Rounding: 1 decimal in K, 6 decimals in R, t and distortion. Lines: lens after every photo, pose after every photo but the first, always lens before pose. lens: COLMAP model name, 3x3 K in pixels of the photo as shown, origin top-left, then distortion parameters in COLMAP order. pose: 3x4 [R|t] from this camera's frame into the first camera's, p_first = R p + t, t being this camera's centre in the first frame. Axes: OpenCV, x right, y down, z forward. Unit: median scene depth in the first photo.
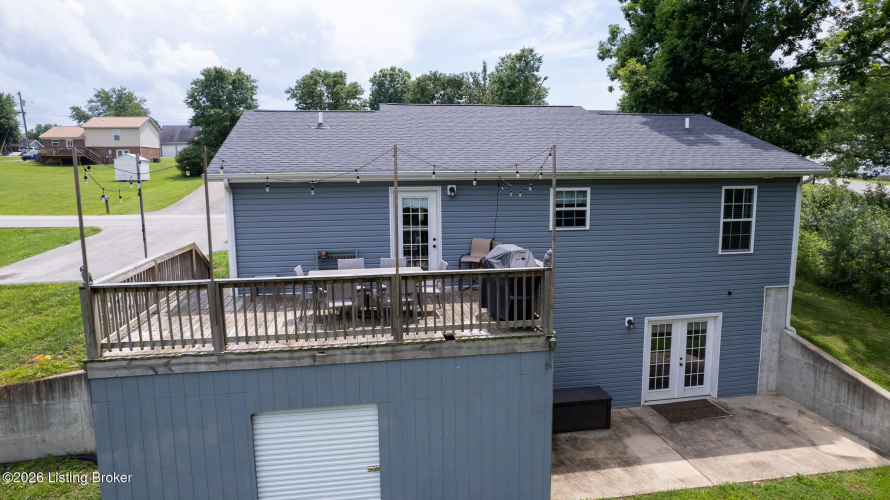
lens RADIAL K [[568.3, 0, 447.2], [0, 568.3, 247.3], [0, 0, 1]] dist [-0.061164, 0.050311]
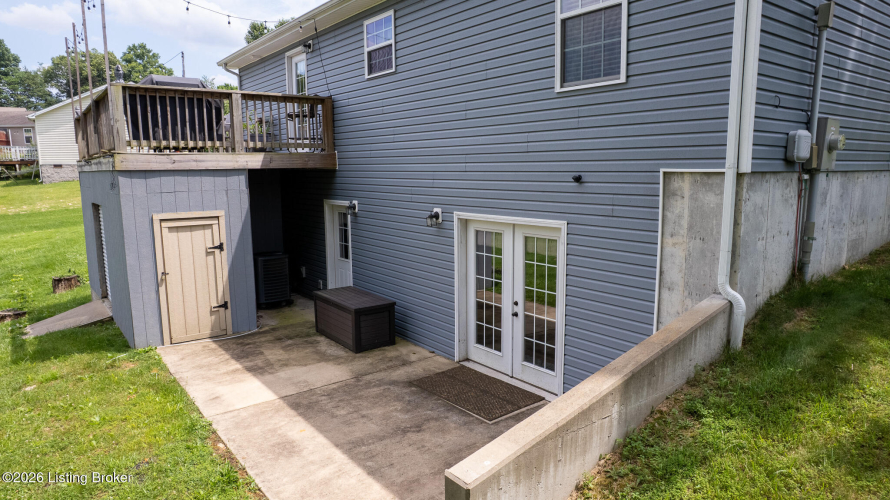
lens RADIAL K [[568.3, 0, 445.3], [0, 568.3, 246.7], [0, 0, 1]] dist [-0.061164, 0.050311]
pose [[0.459957, 0.127276, -0.878772, 0.885487], [-0.113609, 0.989975, 0.083917, 0.112124], [0.880643, 0.061238, 0.469806, 0.715590]]
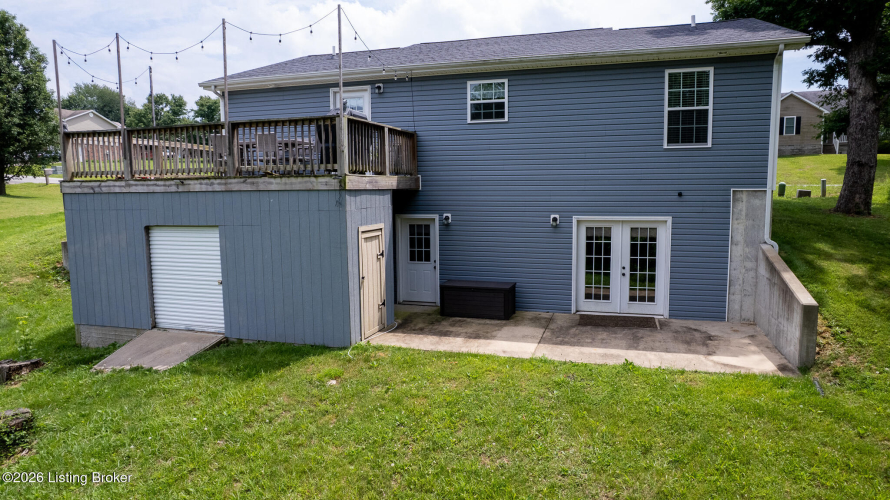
lens RADIAL K [[568.3, 0, 445.9], [0, 568.3, 246.2], [0, 0, 1]] dist [-0.061164, 0.050311]
pose [[0.889589, 0.048531, -0.454176, 0.596484], [-0.060340, 0.998111, -0.011534, 0.198929], [0.452759, 0.037666, 0.890837, 0.065948]]
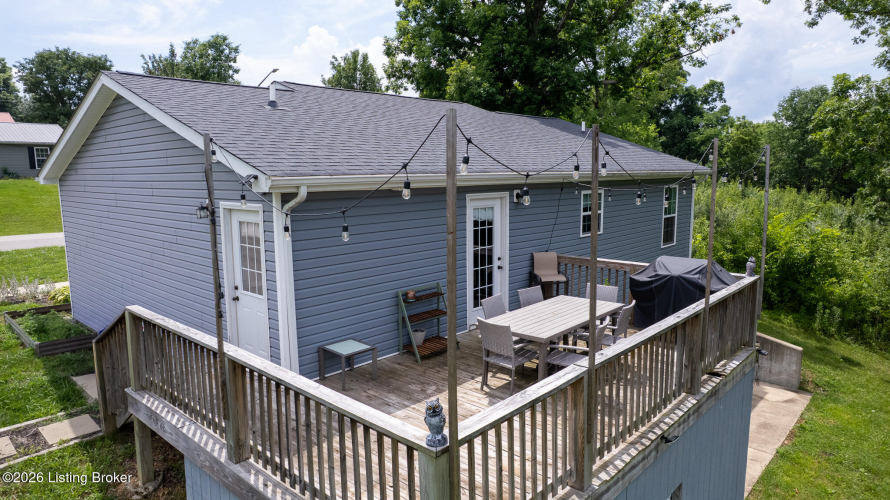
lens RADIAL K [[568.3, 0, 446.7], [0, 568.3, 246.5], [0, 0, 1]] dist [-0.061164, 0.050311]
pose [[0.792436, -0.080893, 0.604567, -0.518416], [0.084509, 0.996168, 0.022520, -0.051222], [-0.604072, 0.033245, 0.796236, 0.384448]]
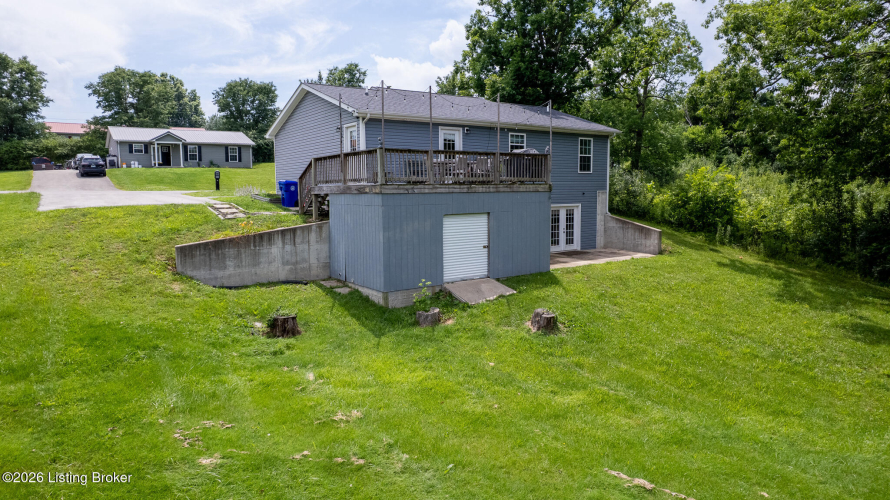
lens RADIAL K [[568.3, 0, 444.8], [0, 568.3, 248.0], [0, 0, 1]] dist [-0.061164, 0.050311]
pose [[0.906707, -0.042797, 0.419584, -0.779162], [0.057391, 0.998105, -0.022216, 0.293298], [-0.417838, 0.044224, 0.907445, -0.579282]]
